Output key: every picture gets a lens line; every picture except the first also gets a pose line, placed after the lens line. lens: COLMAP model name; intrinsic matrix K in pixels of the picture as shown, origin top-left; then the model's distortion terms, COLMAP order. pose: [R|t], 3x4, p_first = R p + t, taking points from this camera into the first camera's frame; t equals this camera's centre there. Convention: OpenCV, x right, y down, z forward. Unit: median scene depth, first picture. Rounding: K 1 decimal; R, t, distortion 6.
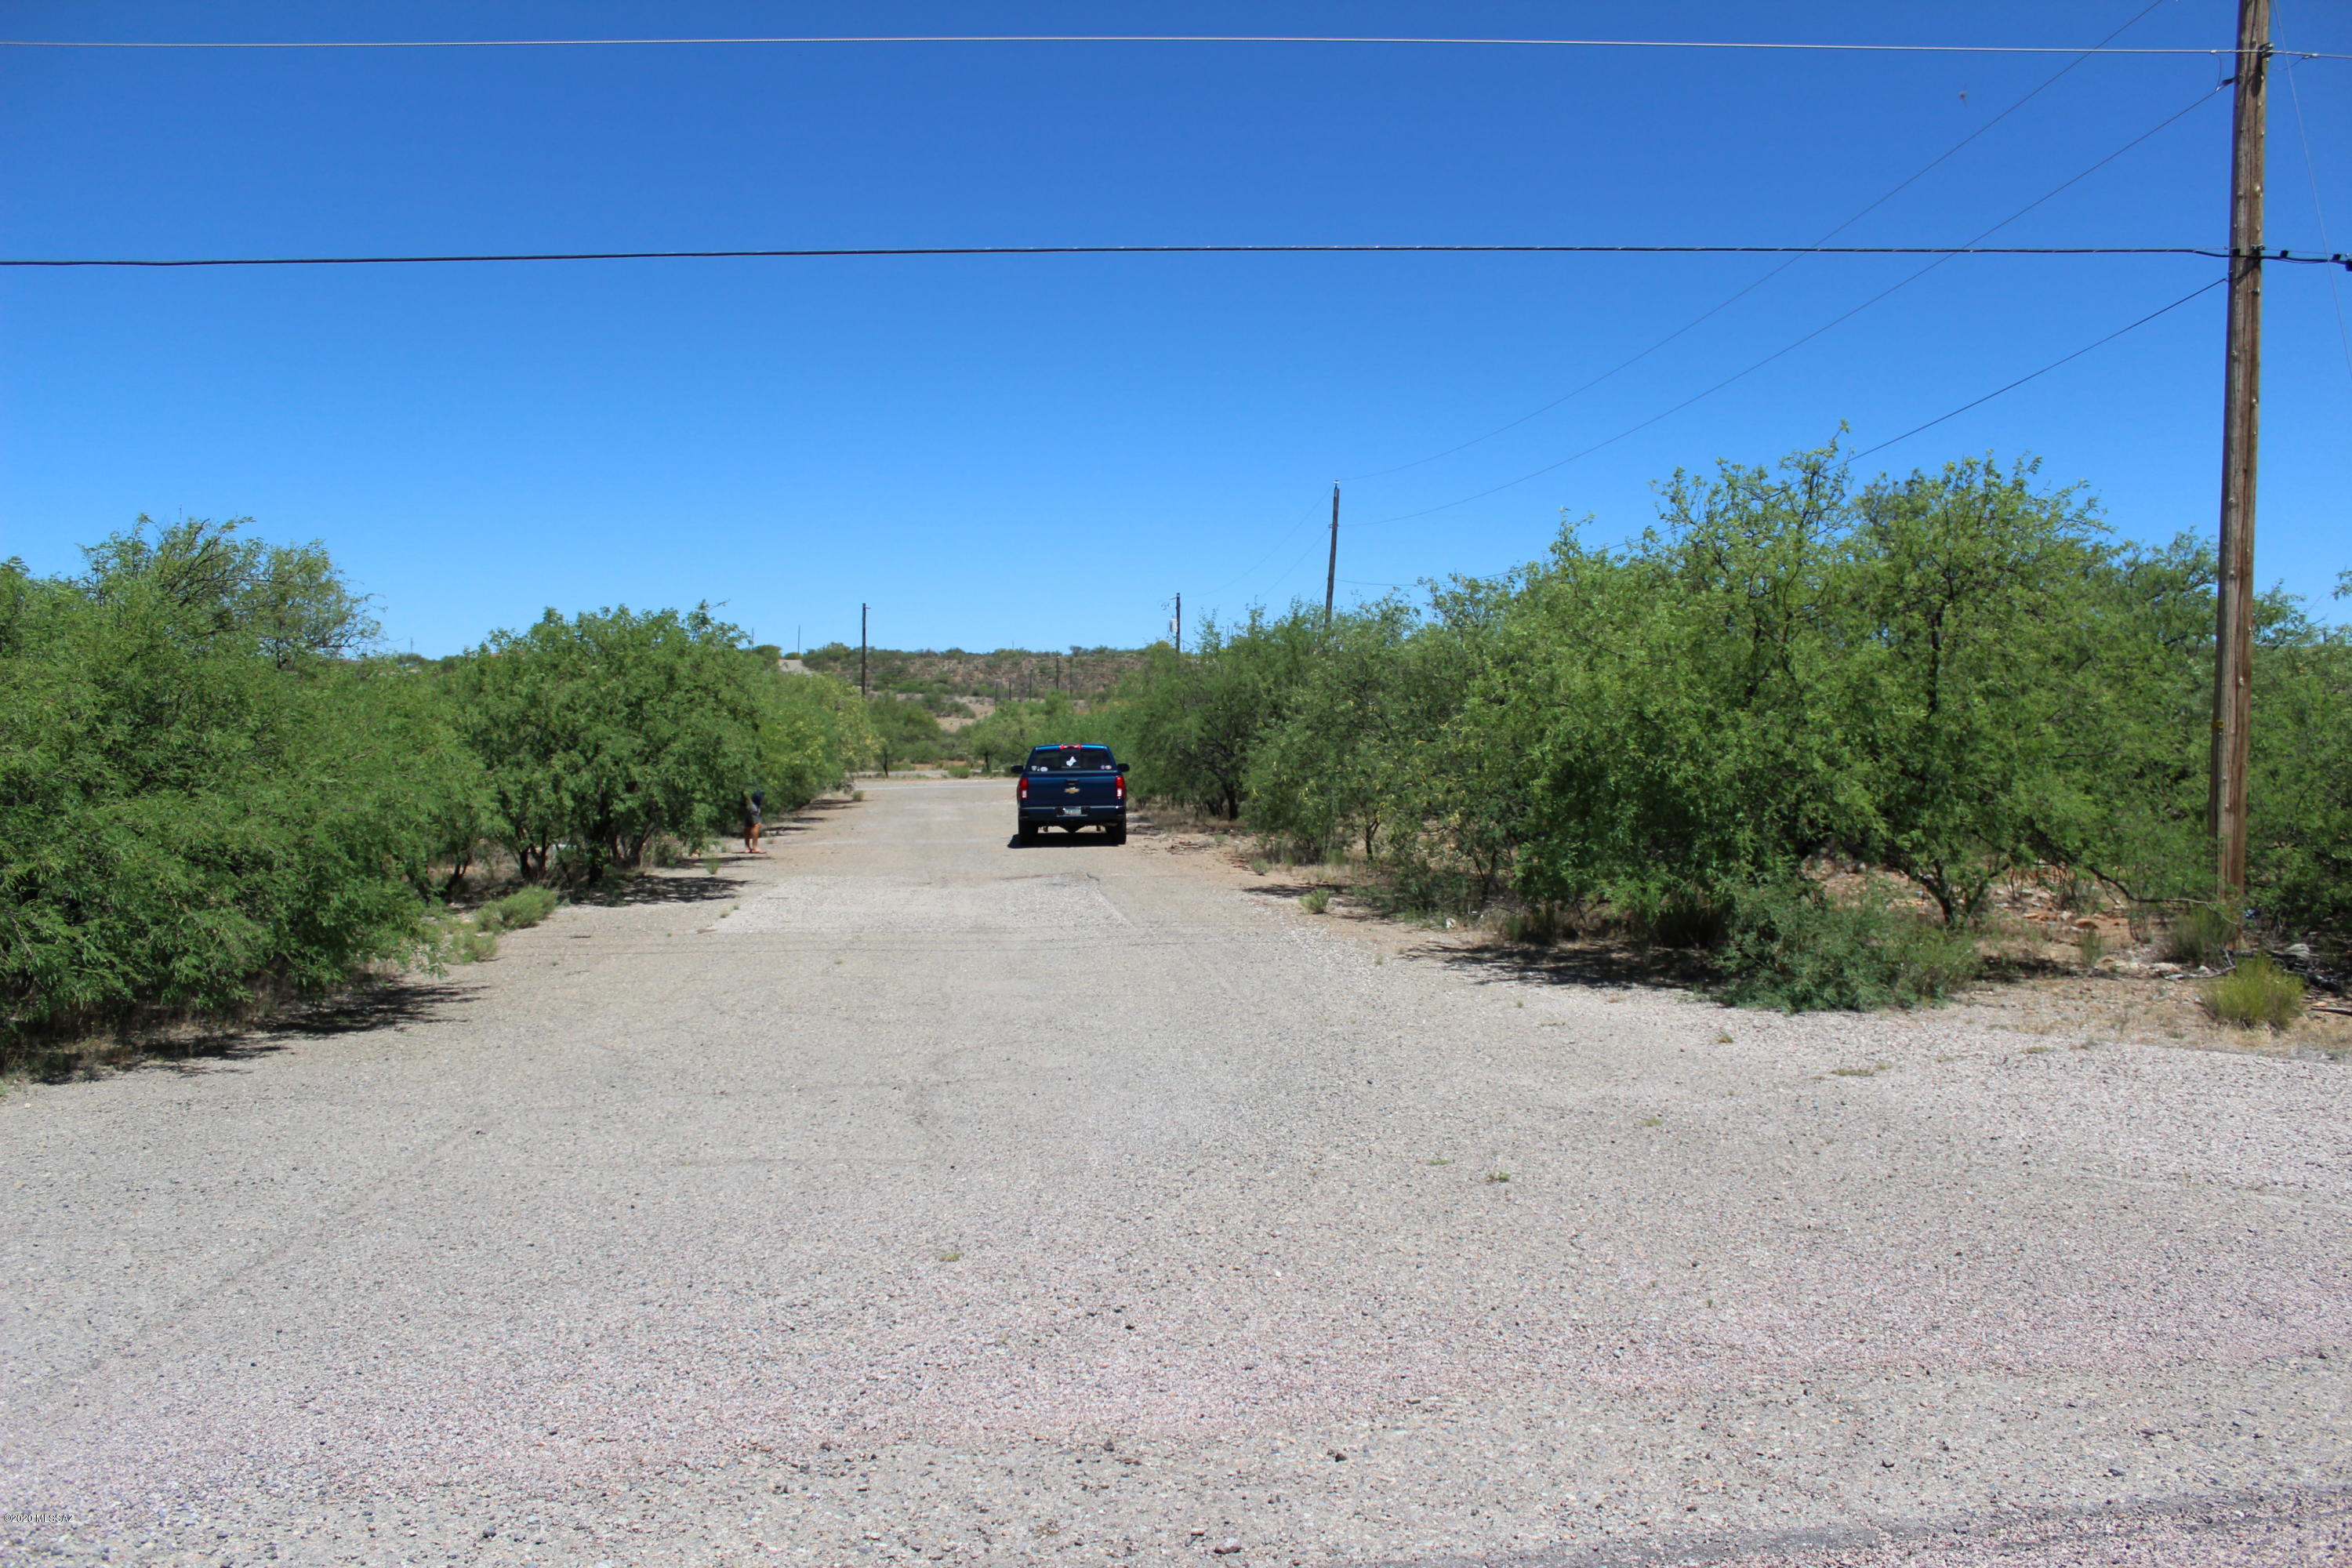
lens RADIAL K [[1928.6, 0, 1176.0], [0, 1928.6, 784.0], [0, 0, 1]] dist [-0.142212, 0.117082]
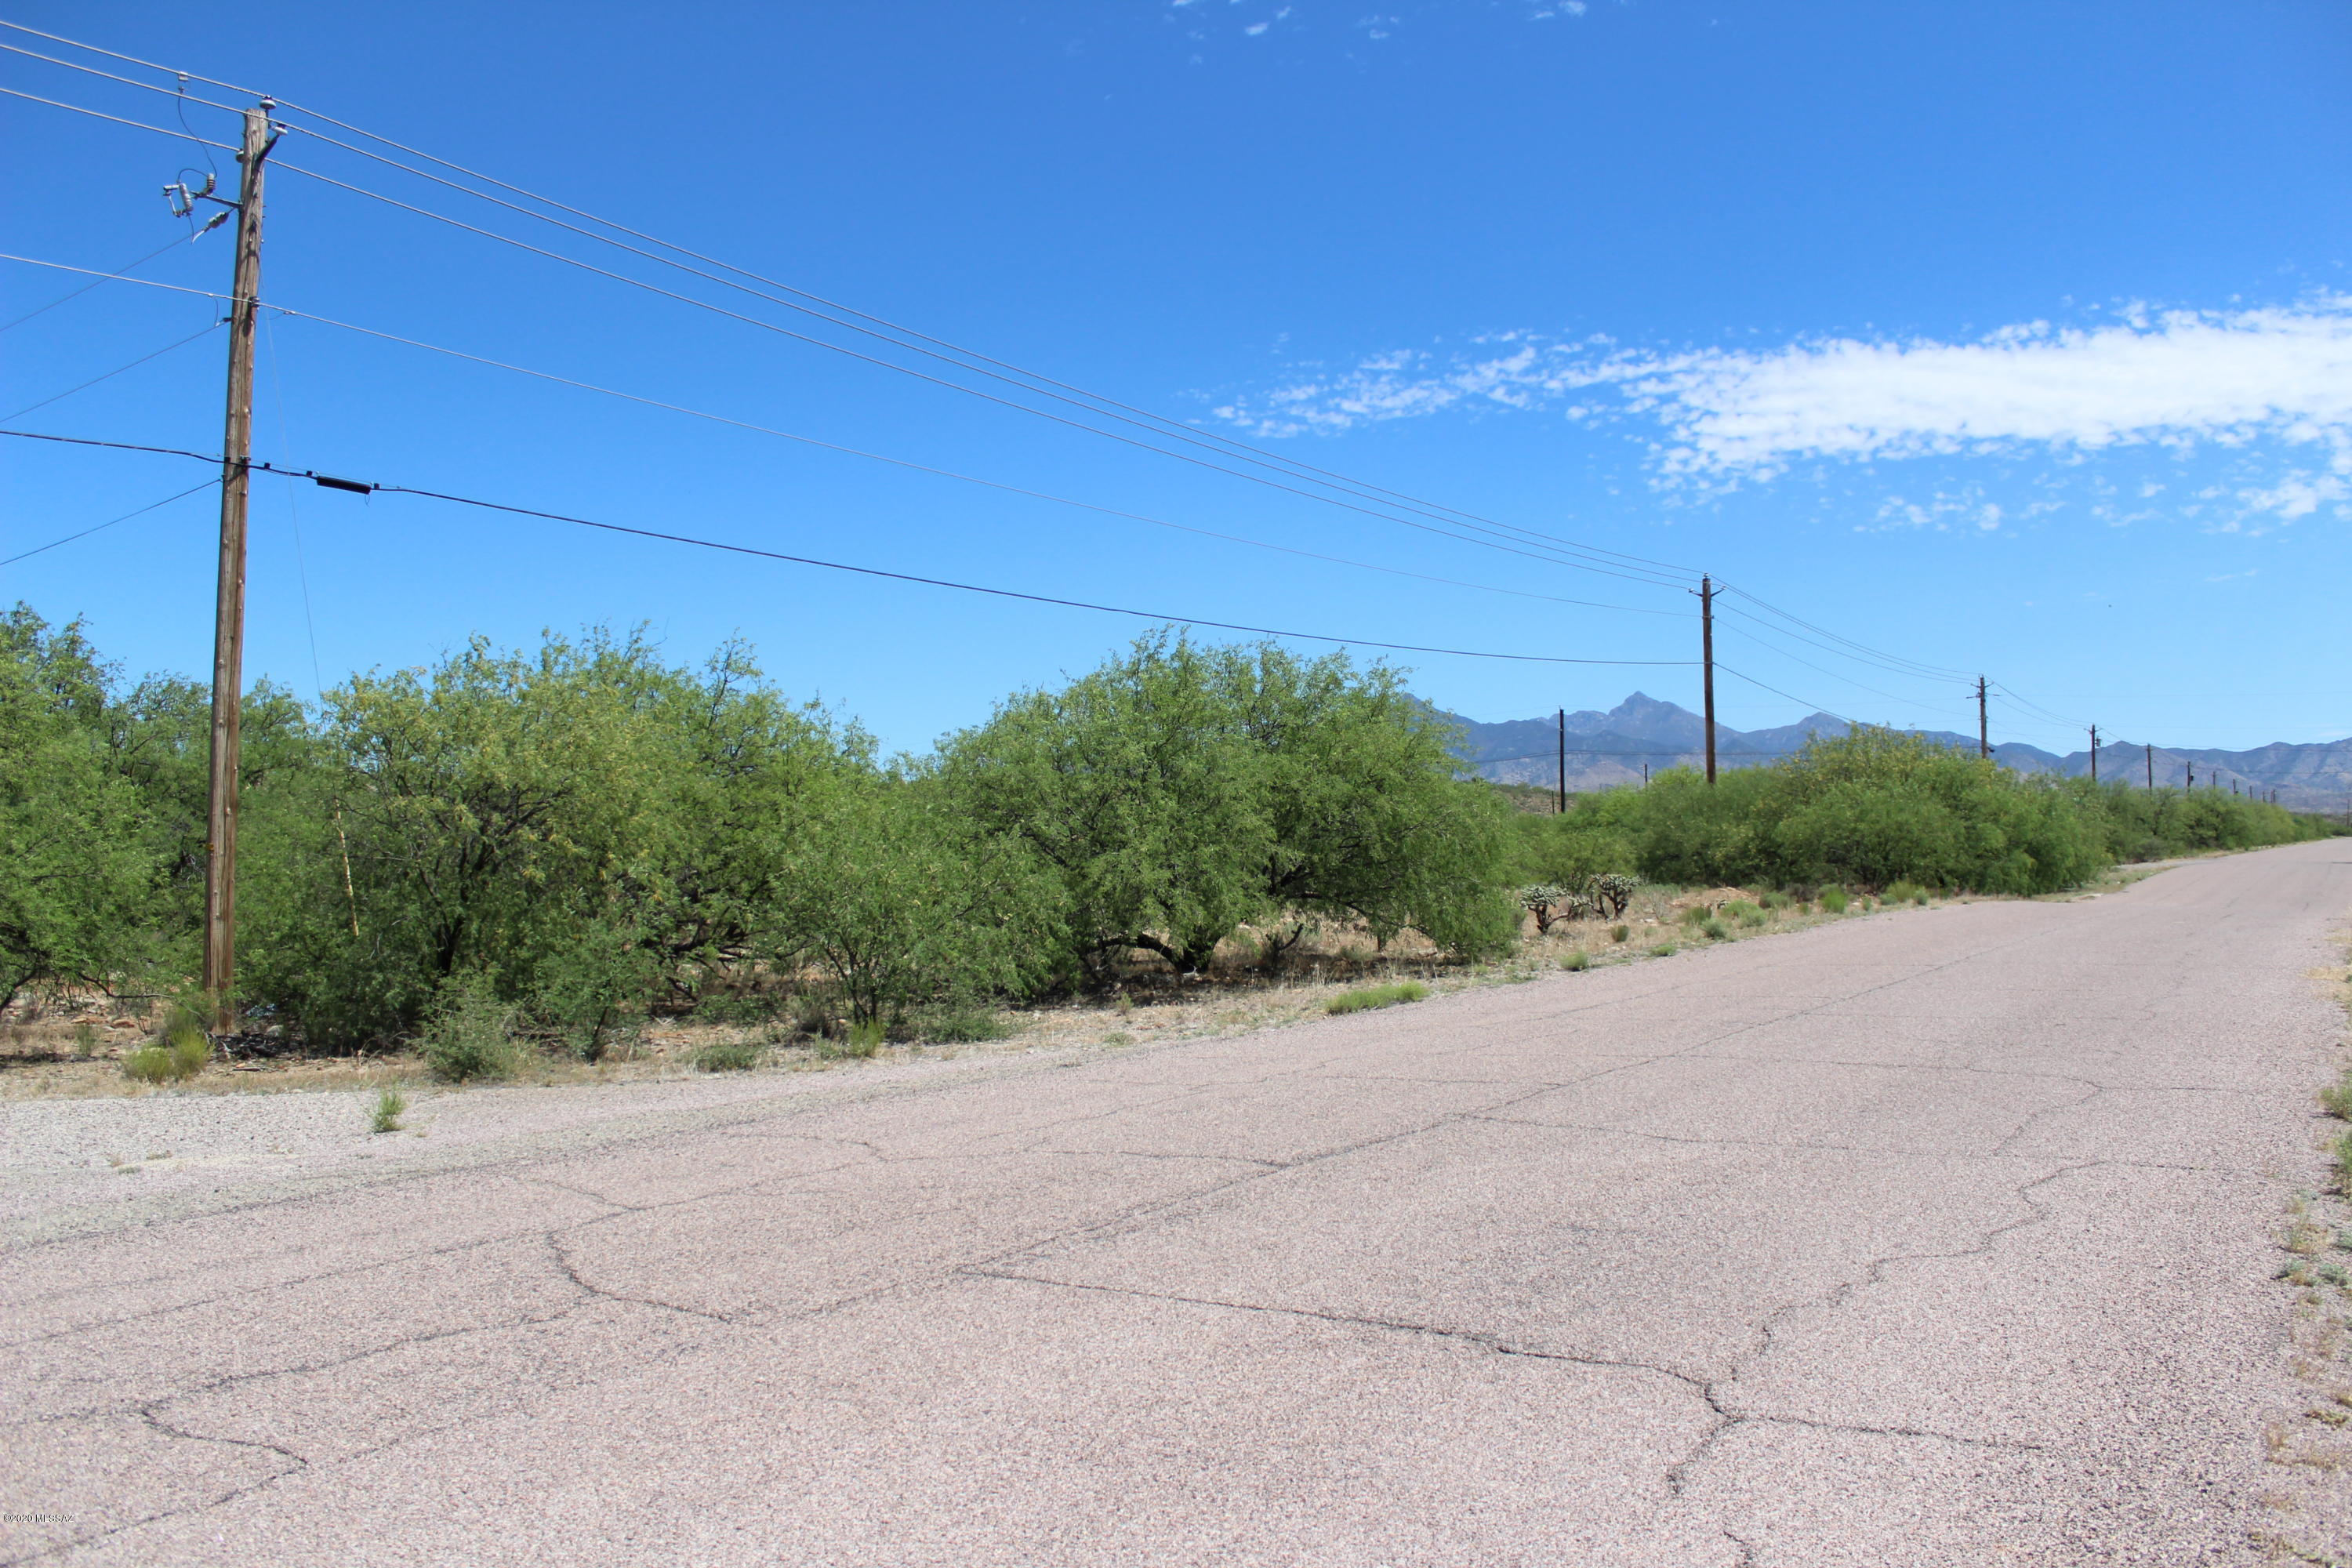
lens RADIAL K [[1928.6, 0, 1176.0], [0, 1928.6, 784.0], [0, 0, 1]] dist [-0.142212, 0.117082]
pose [[0.627554, 0.015800, 0.778413, 0.009312], [0.036236, 0.998118, -0.049473, 0.009900], [-0.777730, 0.059254, 0.625800, -0.242740]]
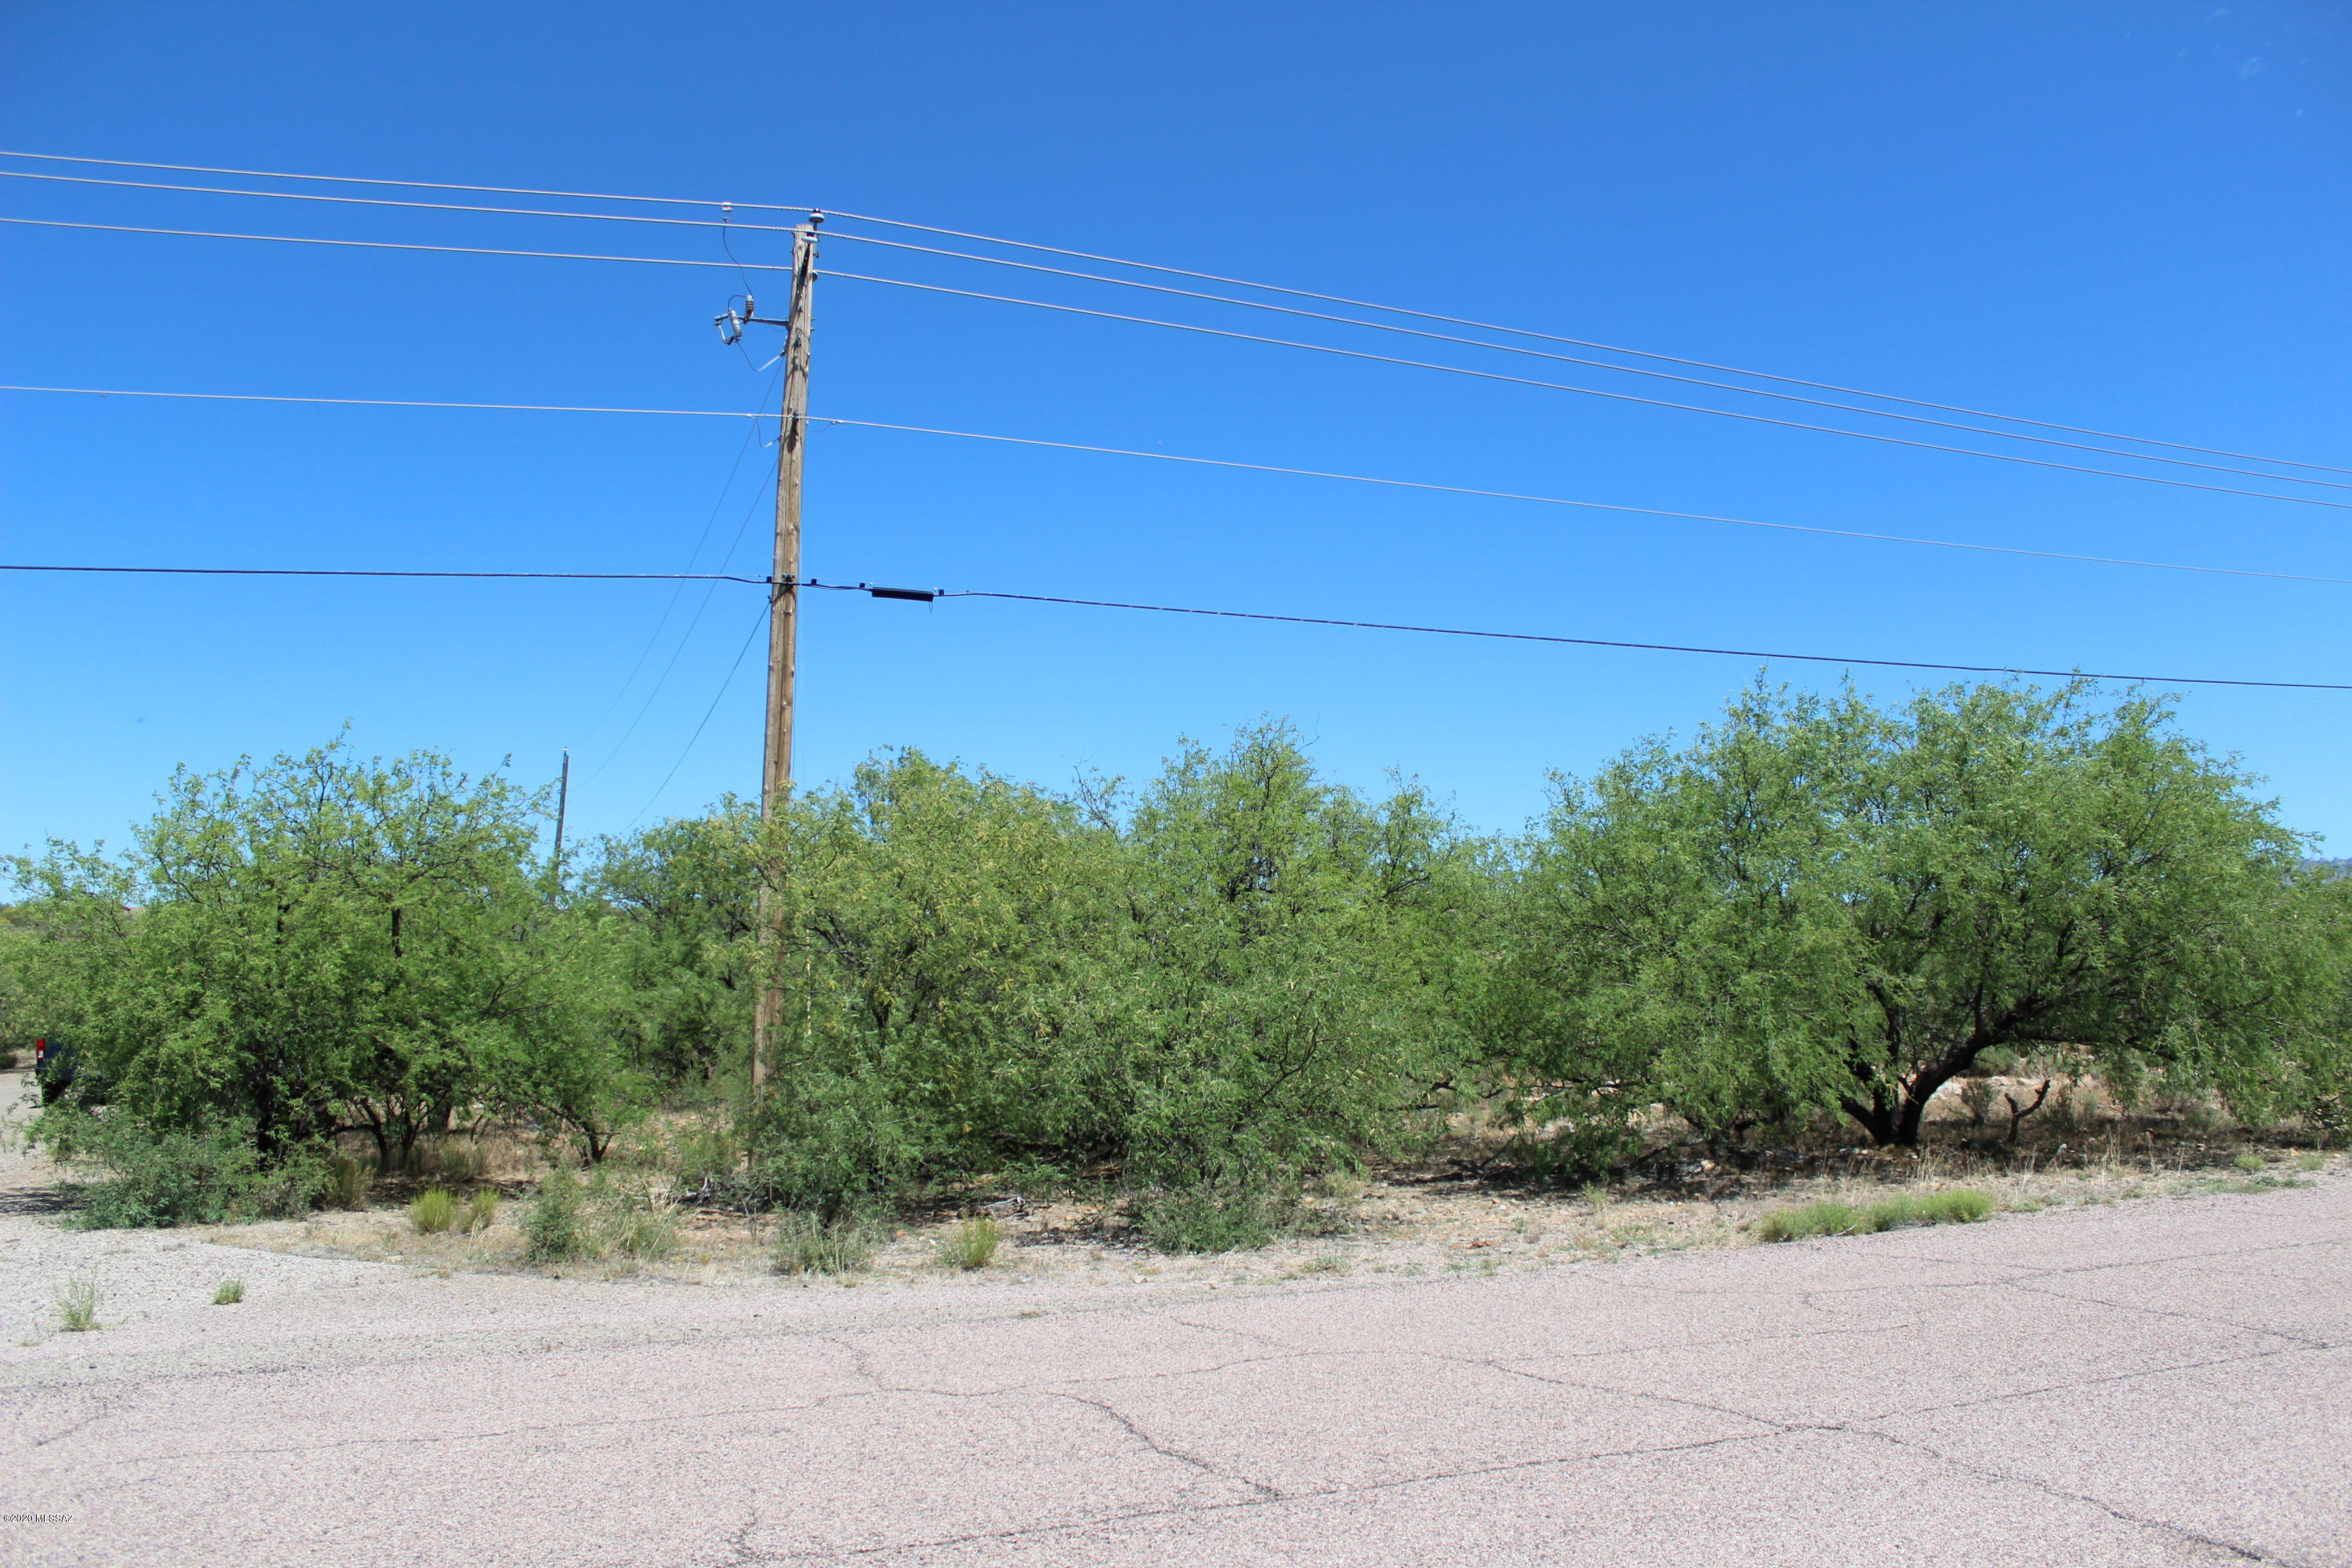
lens RADIAL K [[1928.6, 0, 1176.0], [0, 1928.6, 784.0], [0, 0, 1]] dist [-0.142212, 0.117082]
pose [[0.953830, 0.010597, 0.300160, 0.451793], [0.030086, 0.990980, -0.130593, 0.010147], [-0.298836, 0.133594, 0.944907, -0.215625]]
